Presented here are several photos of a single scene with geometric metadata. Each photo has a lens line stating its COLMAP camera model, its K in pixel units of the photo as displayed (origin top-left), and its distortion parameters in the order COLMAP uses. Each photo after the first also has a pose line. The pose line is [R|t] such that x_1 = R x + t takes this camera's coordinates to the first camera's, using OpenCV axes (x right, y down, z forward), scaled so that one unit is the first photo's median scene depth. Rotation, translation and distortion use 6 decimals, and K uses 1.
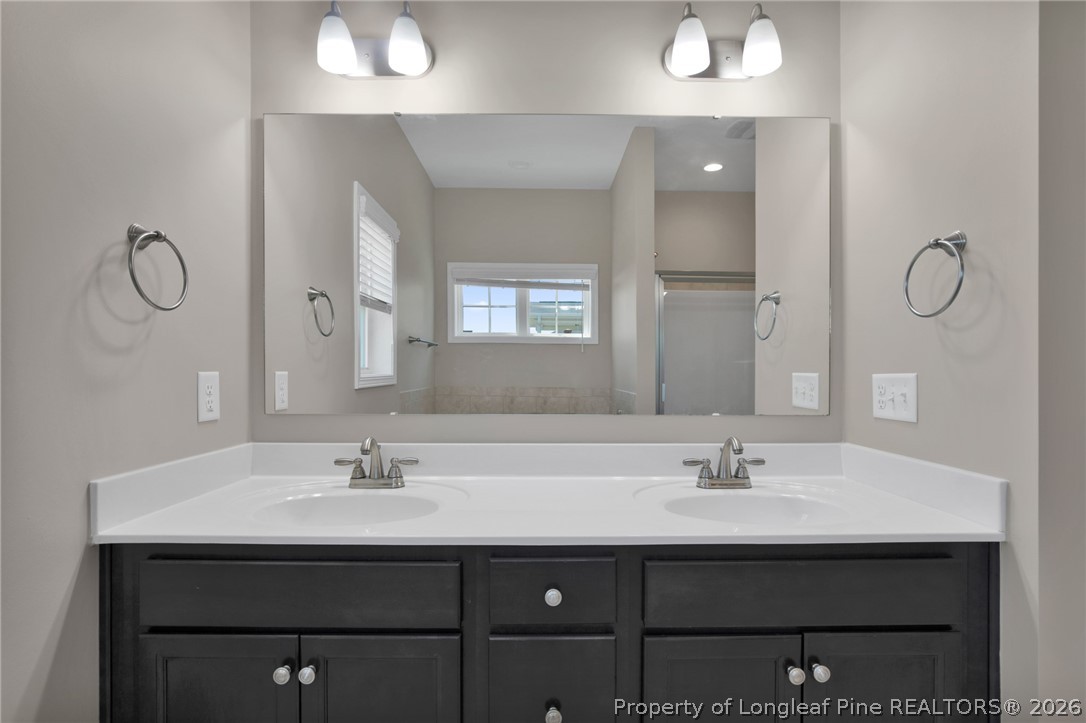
lens RADIAL K [[505.6, 0, 539.8], [0, 505.6, 371.9], [0, 0, 1]] dist [-0.014003, 0.000794]
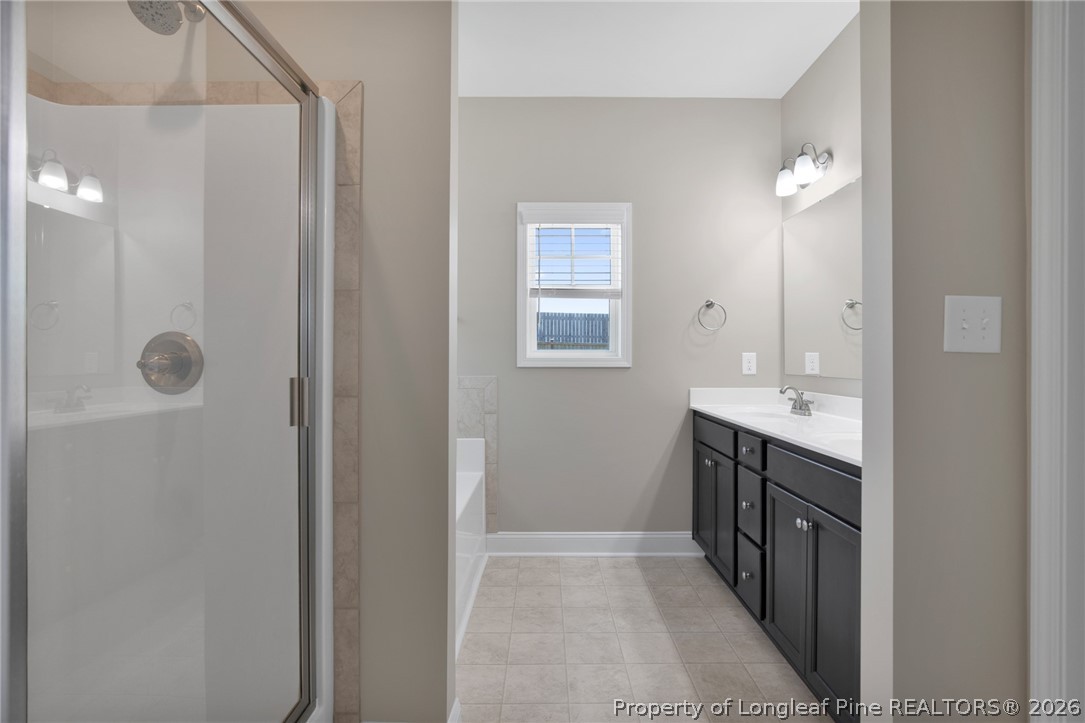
lens RADIAL K [[505.1, 0, 542.5], [0, 505.1, 358.0], [0, 0, 1]] dist [-0.014003, 0.000794]
pose [[0.021580, 0.003863, -0.999760, 1.597494], [0.001688, 0.999991, 0.003900, 0.013320], [0.999766, -0.001772, 0.021573, 0.017129]]
